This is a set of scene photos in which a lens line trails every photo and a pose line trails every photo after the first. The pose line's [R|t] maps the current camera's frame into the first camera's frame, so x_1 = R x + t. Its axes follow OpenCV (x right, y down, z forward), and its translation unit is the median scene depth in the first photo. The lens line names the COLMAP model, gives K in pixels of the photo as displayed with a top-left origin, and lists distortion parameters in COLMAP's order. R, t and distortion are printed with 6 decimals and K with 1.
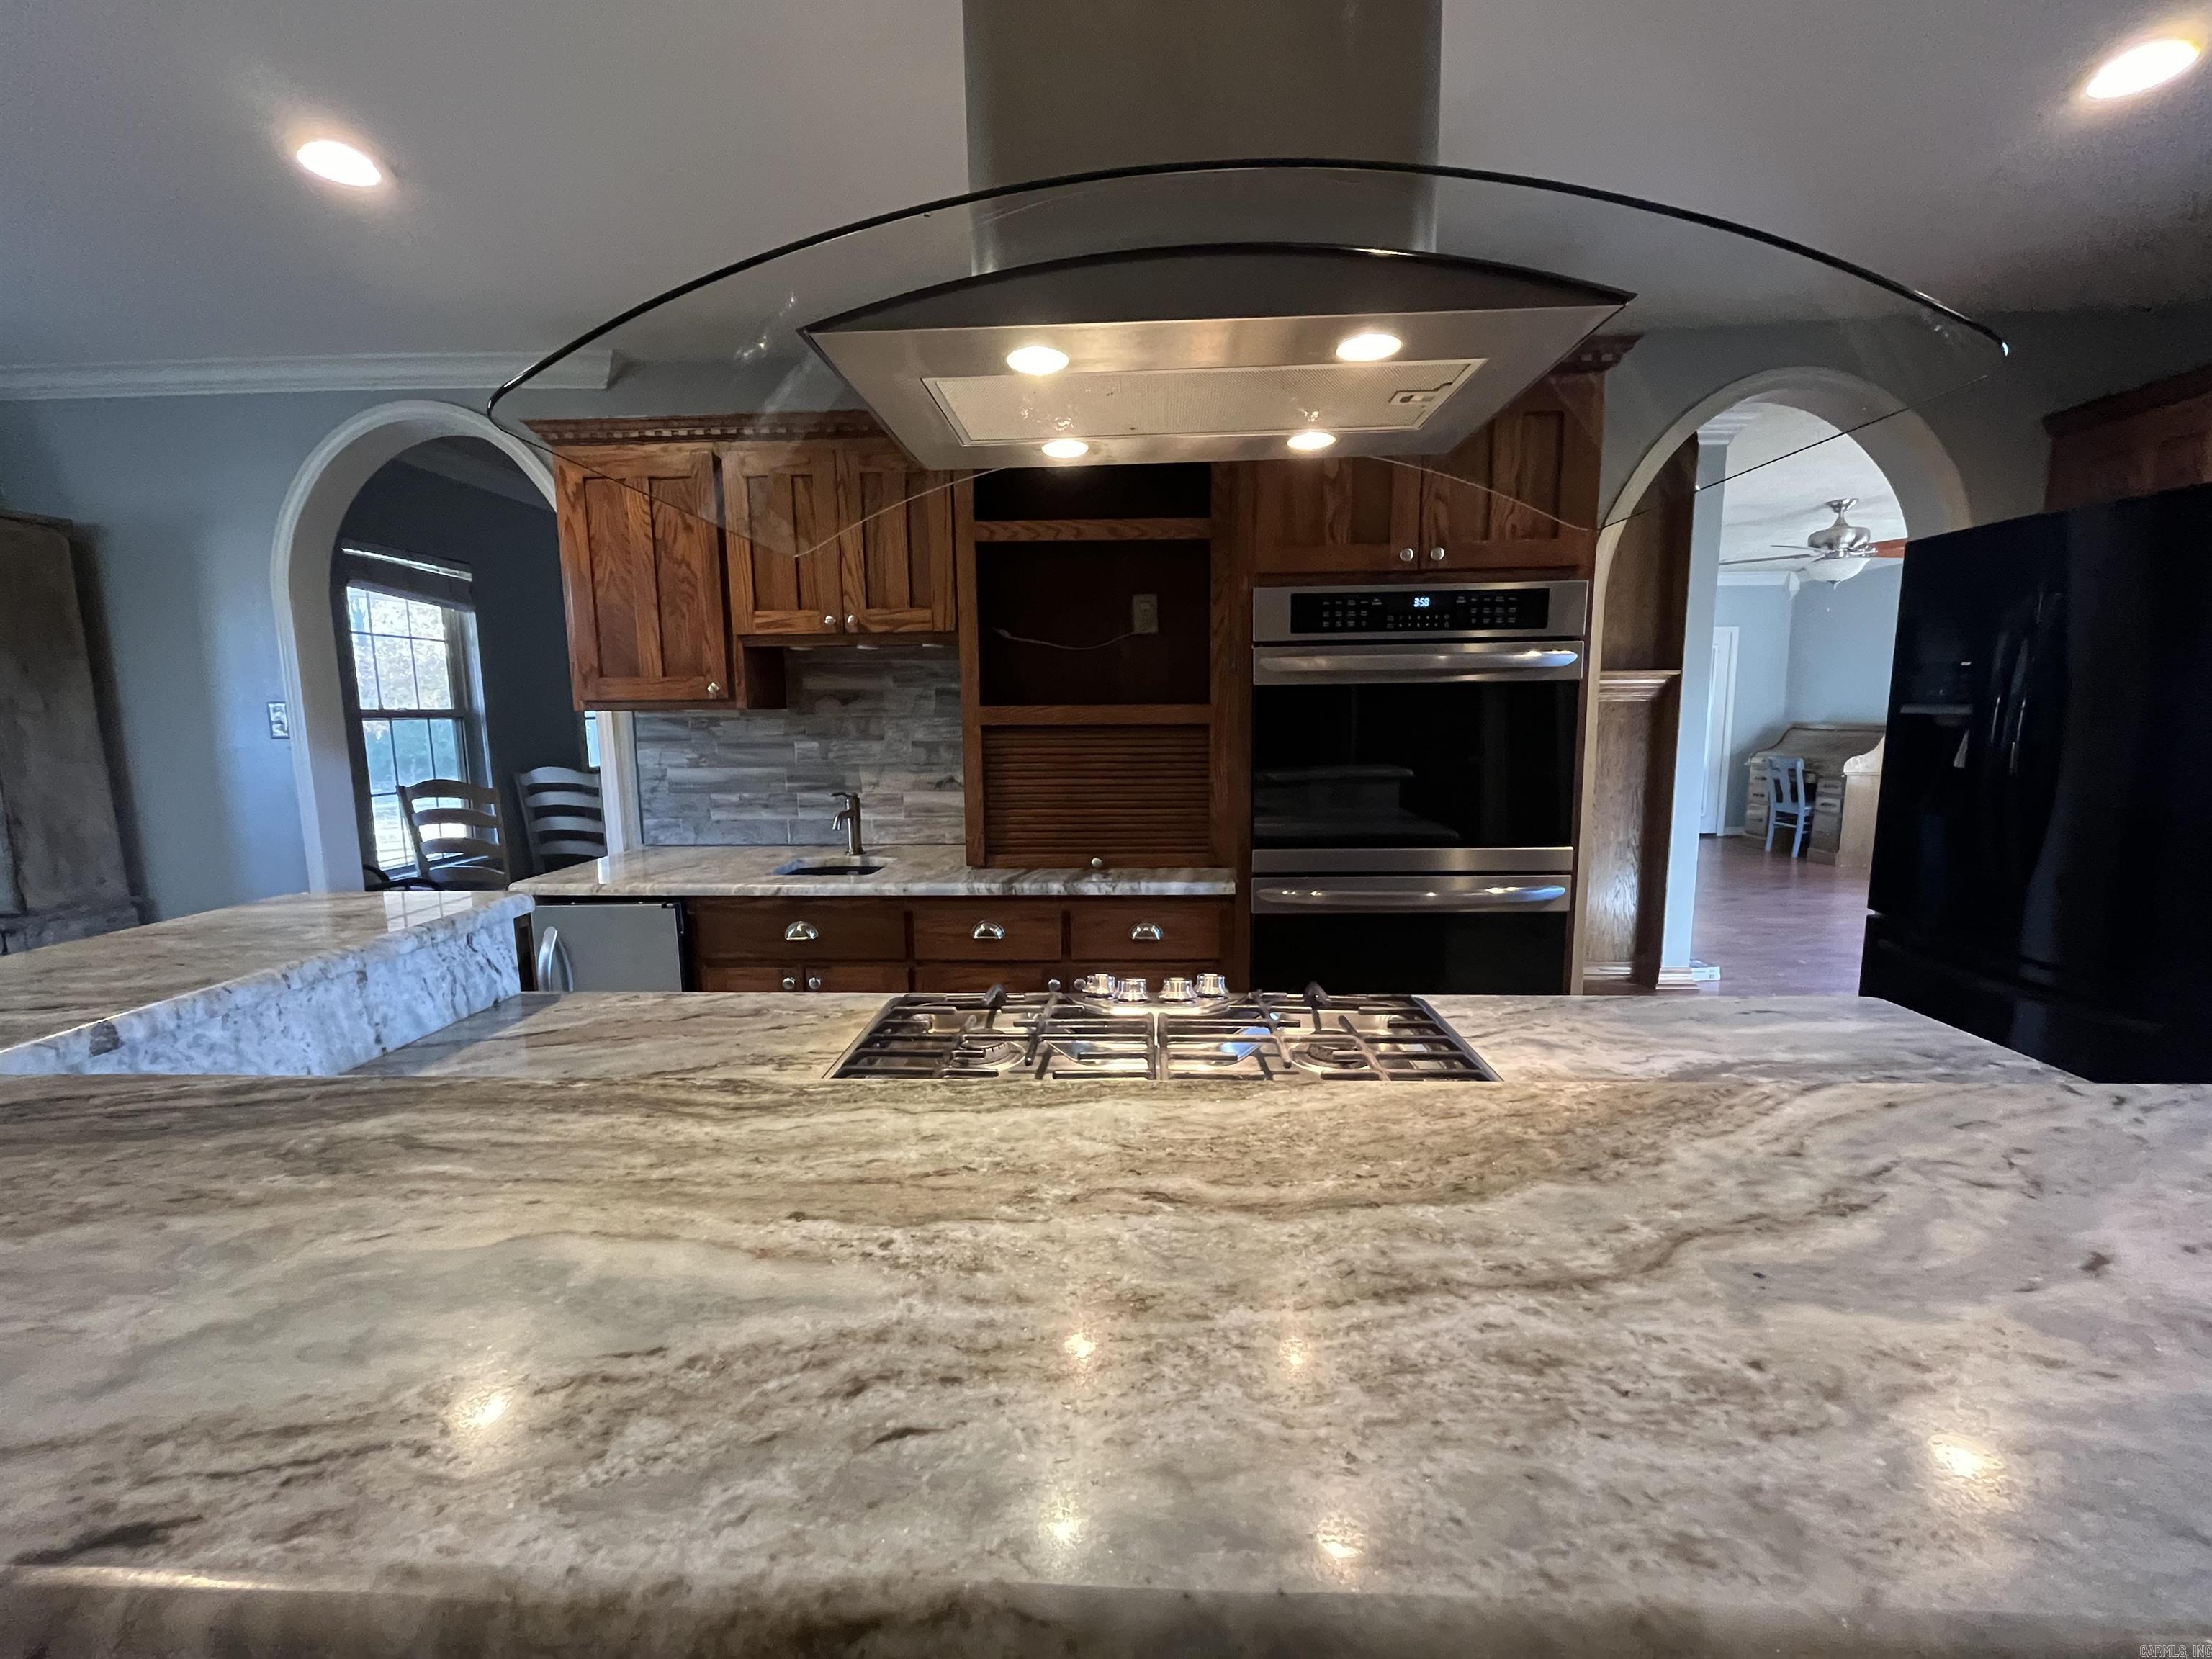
lens RADIAL K [[895.8, 0, 1093.9], [0, 895.8, 814.3], [0, 0, 1]] dist [-0.002433, -0.000022]
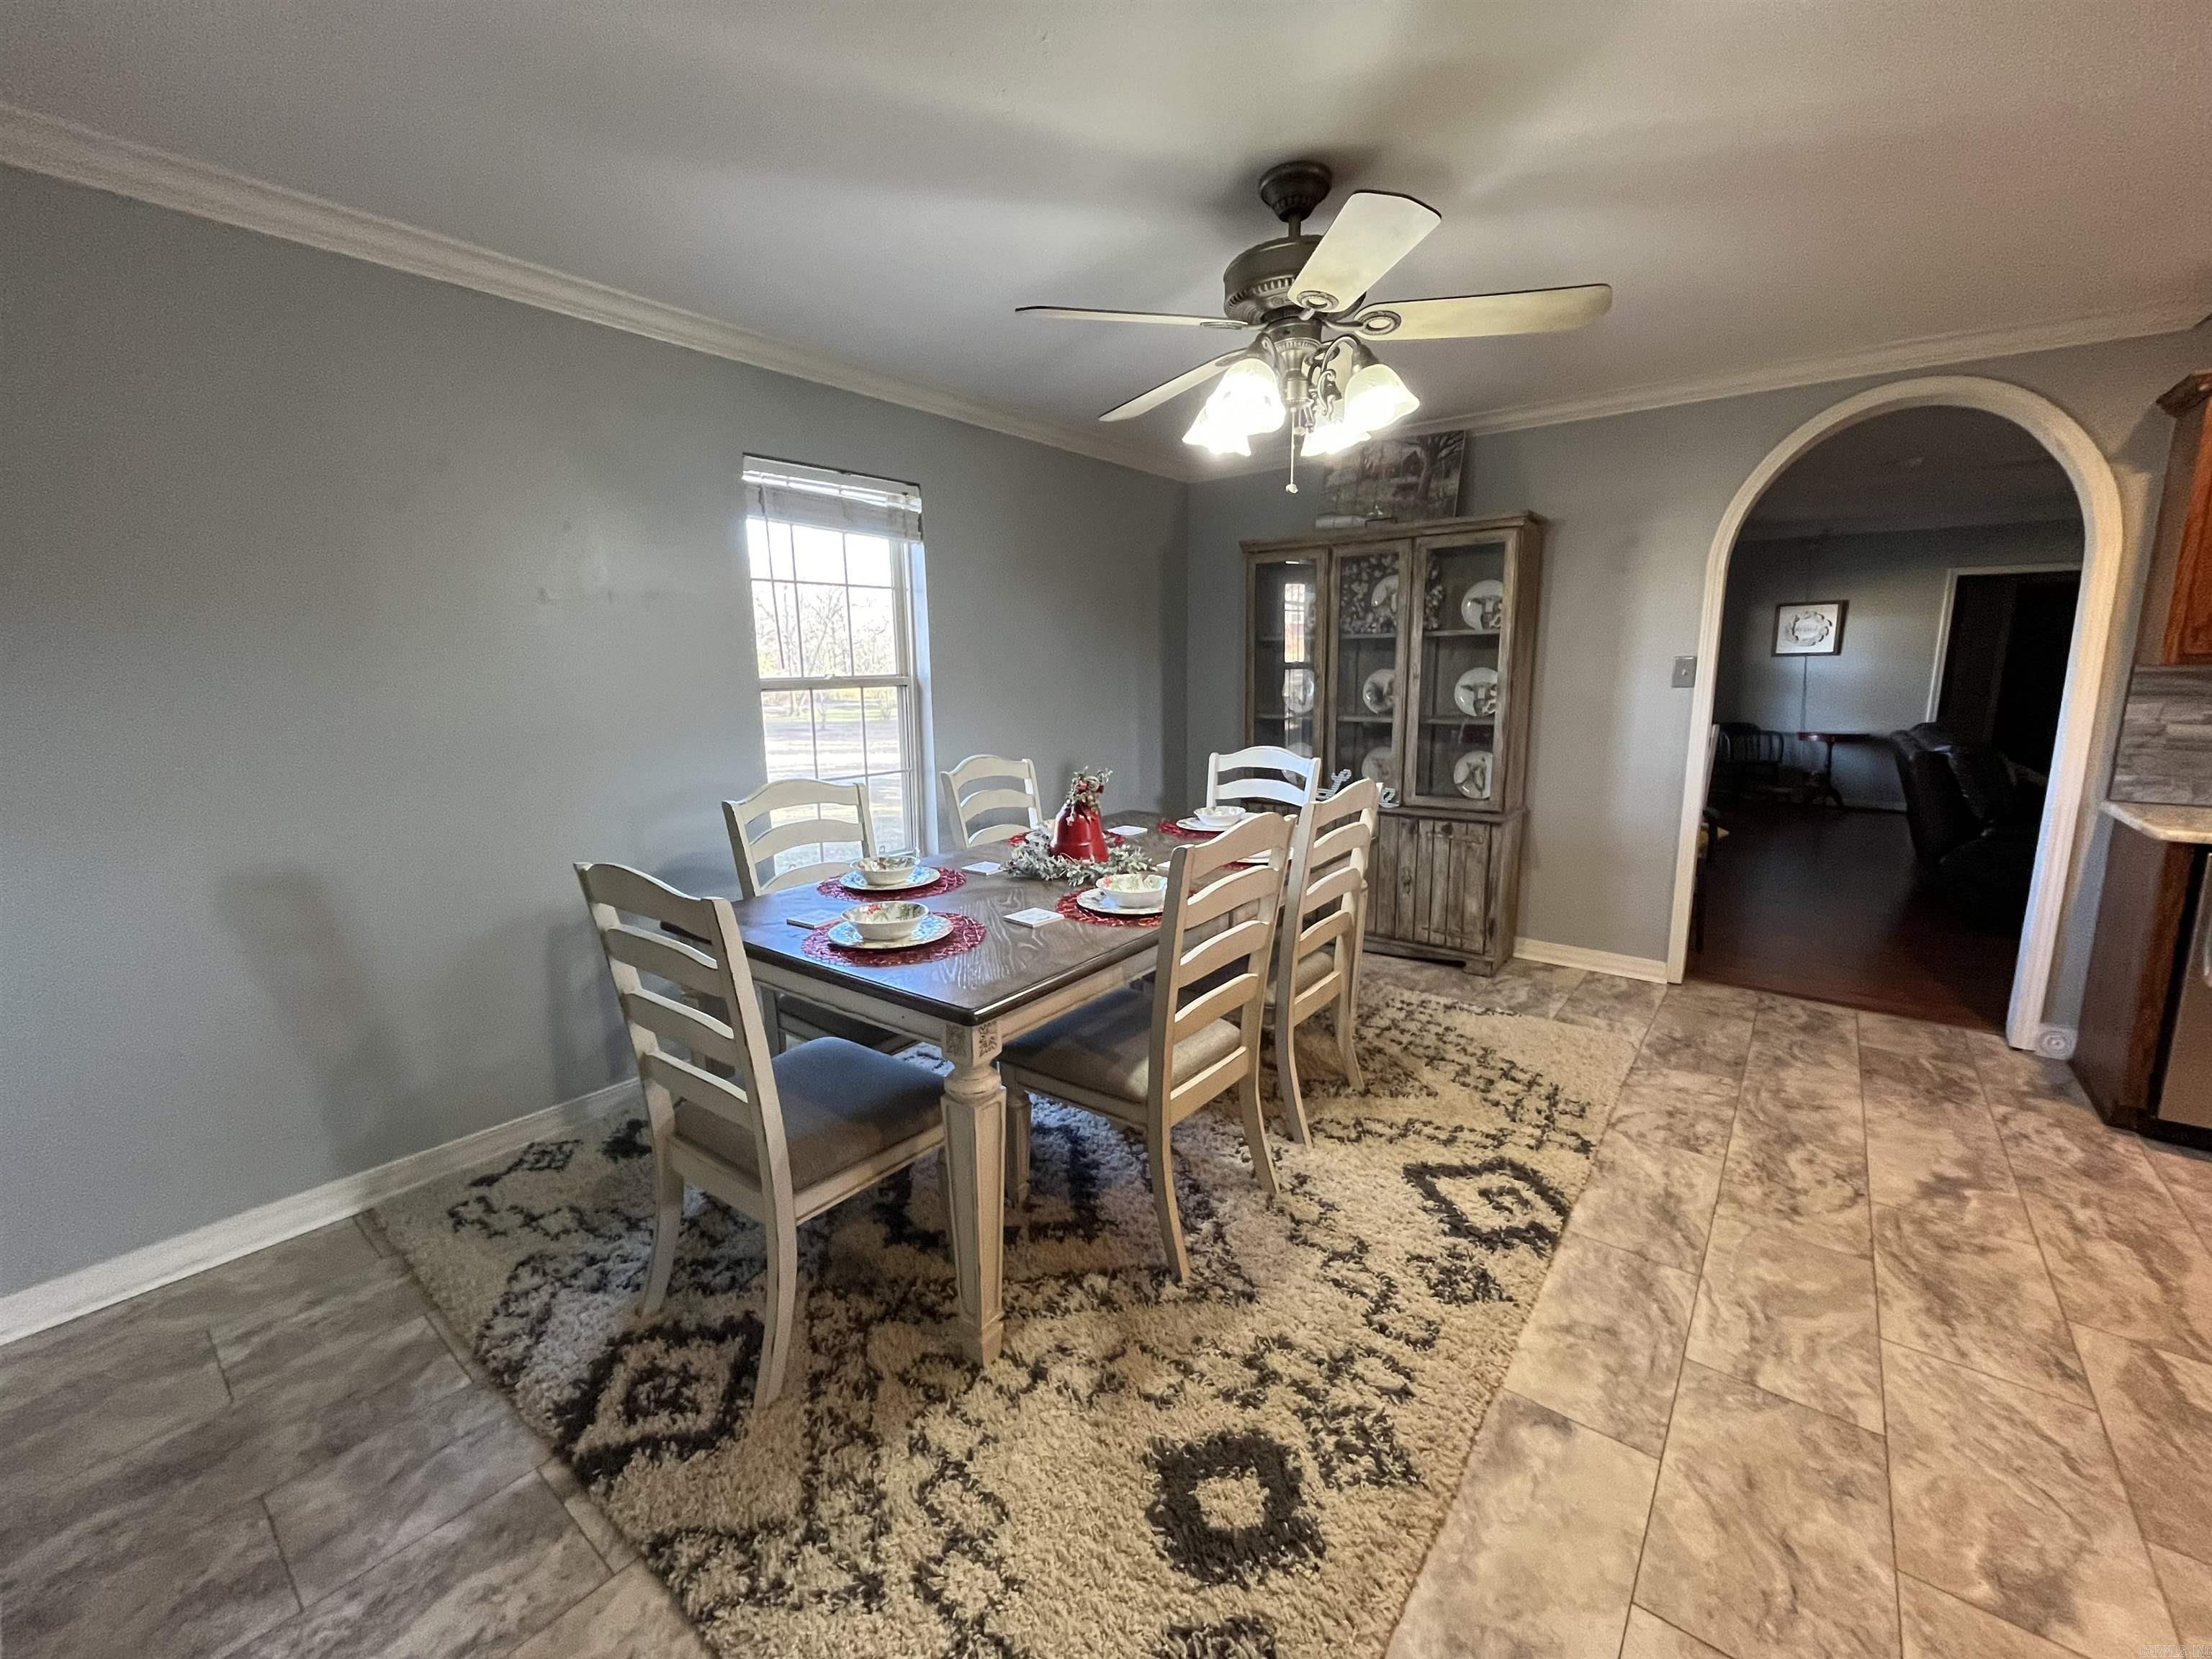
lens RADIAL K [[895.8, 0, 1100.0], [0, 895.8, 825.0], [0, 0, 1]] dist [-0.002433, -0.000022]
pose [[0.809533, 0.103318, -0.577911, -0.857972], [-0.067097, 0.994225, 0.083757, 0.055542], [0.583227, -0.029028, 0.811790, -0.474685]]
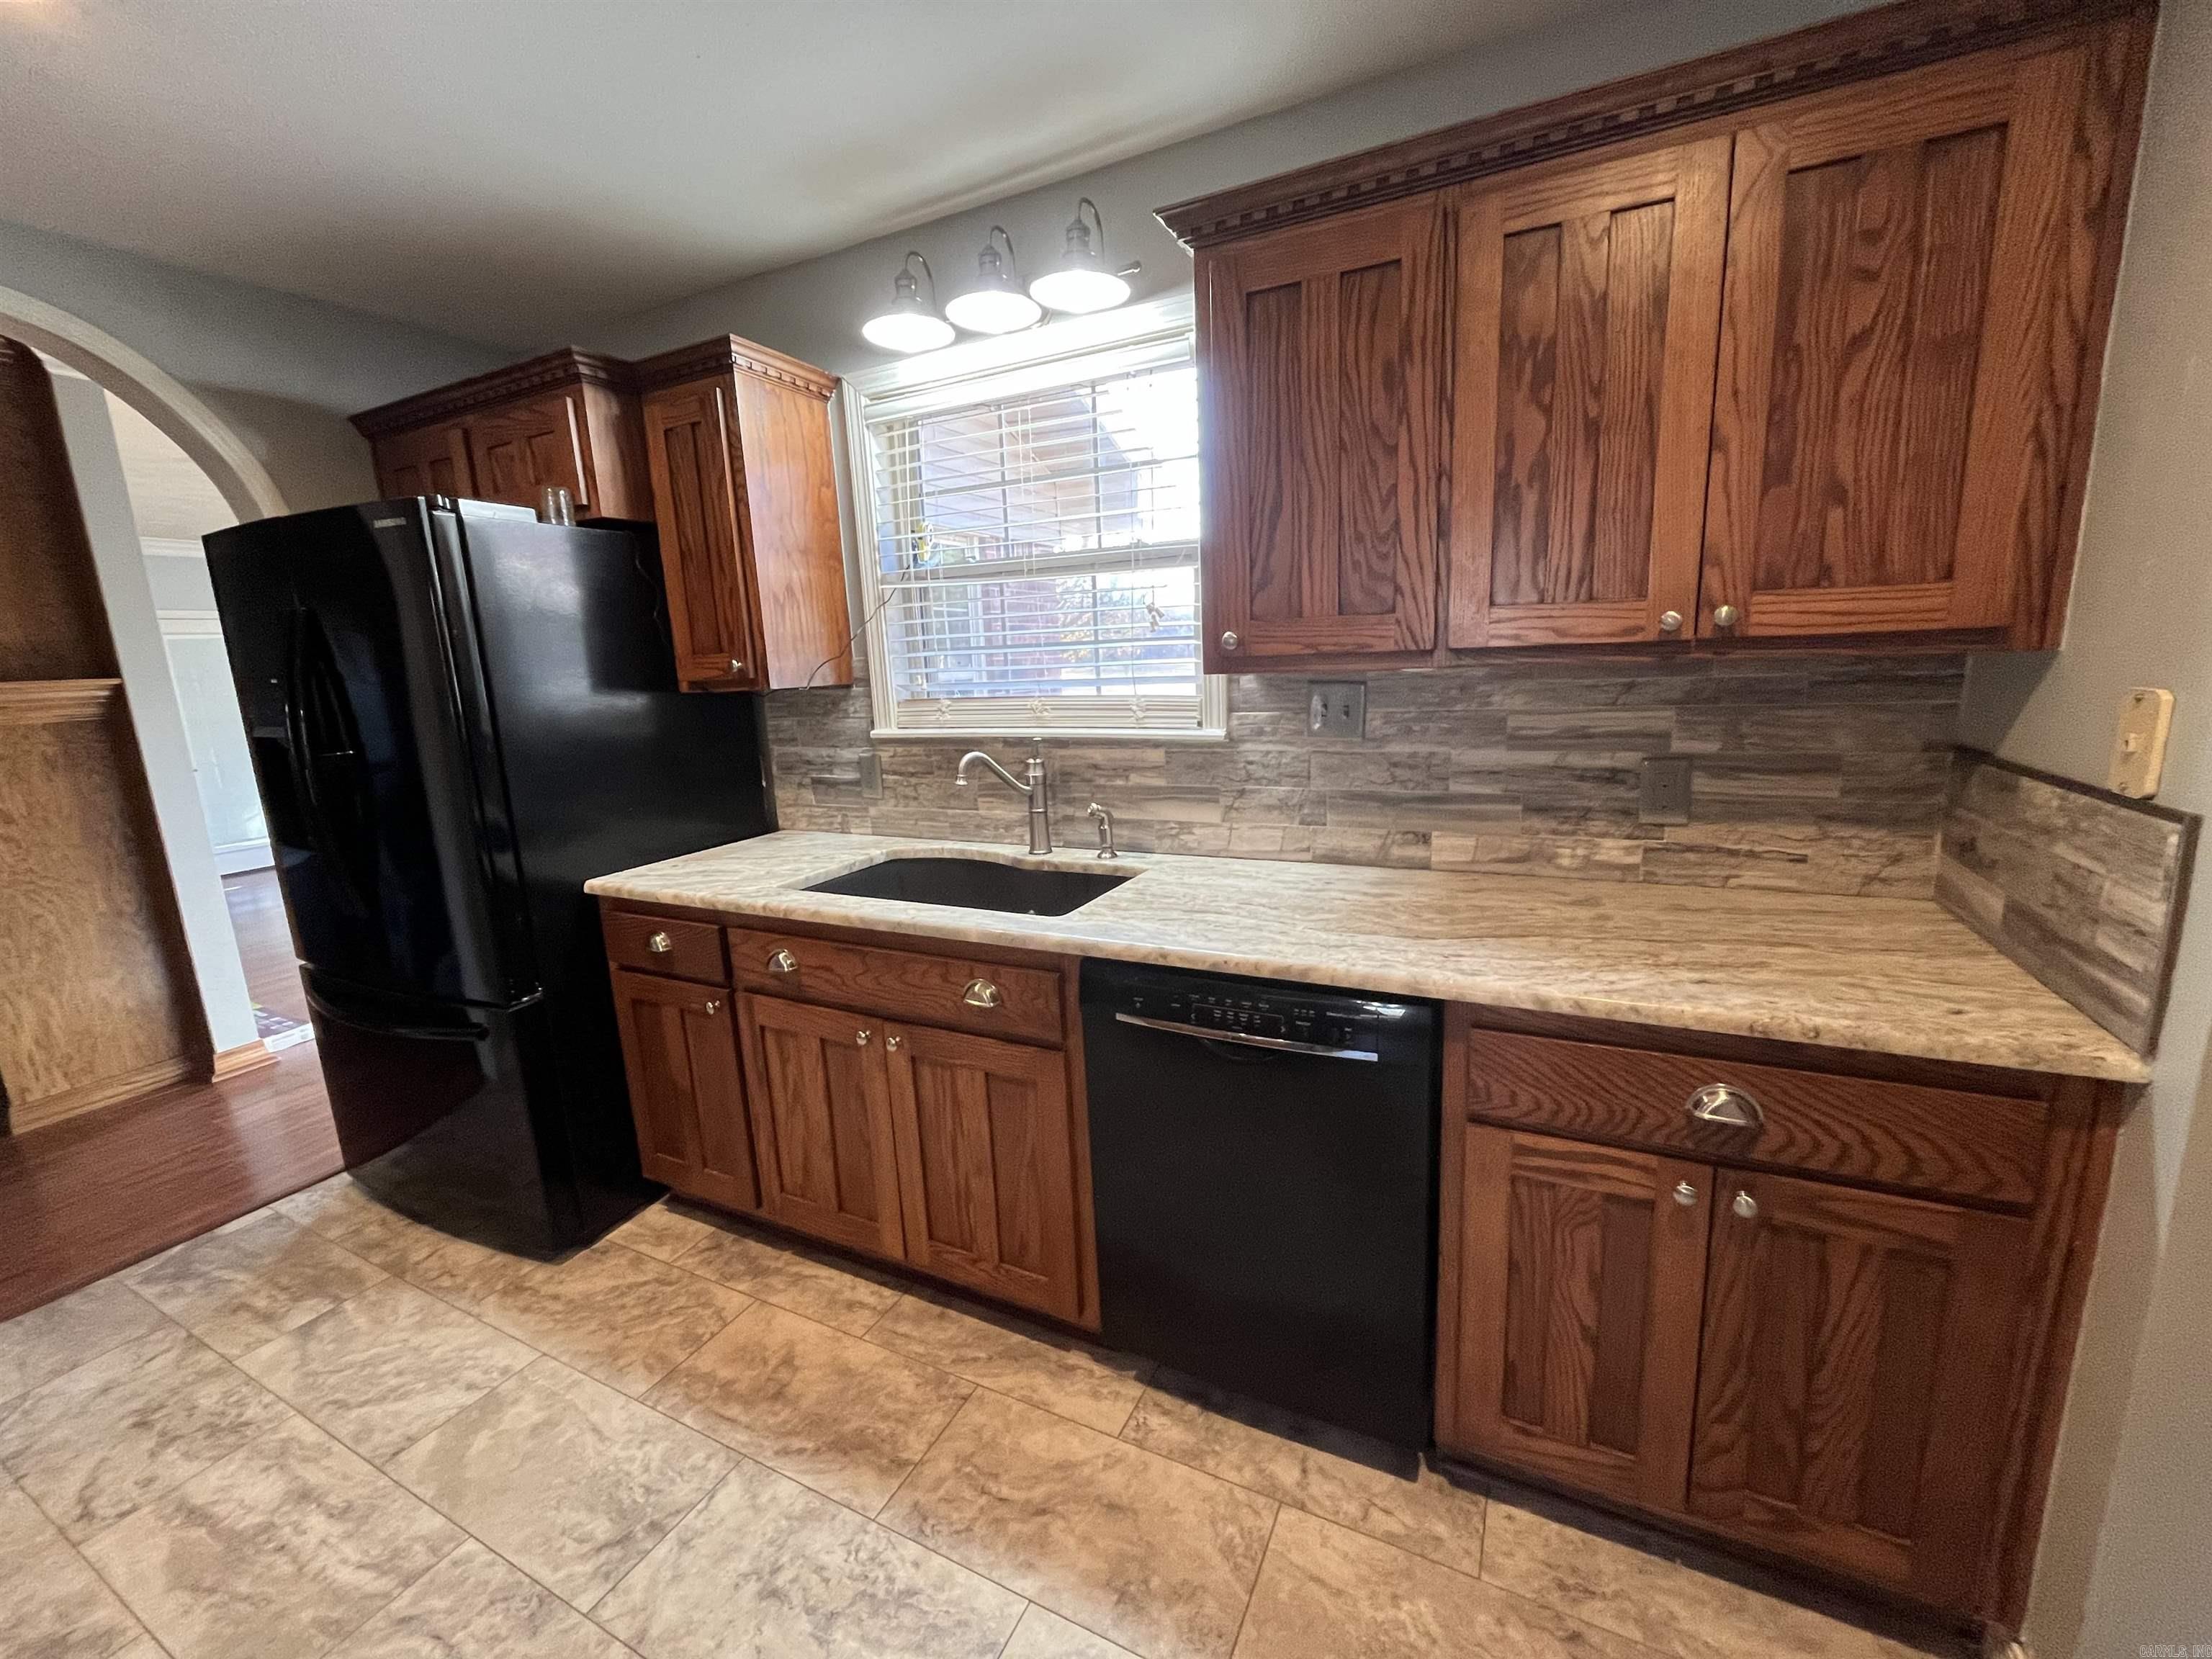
lens RADIAL K [[895.8, 0, 1107.2], [0, 895.8, 825.5], [0, 0, 1]] dist [-0.002433, -0.000022]
pose [[0.408926, -0.179430, 0.894754, 0.430679], [0.147951, 0.980543, 0.129016, -0.017690], [-0.900494, 0.079621, 0.427517, -0.093189]]
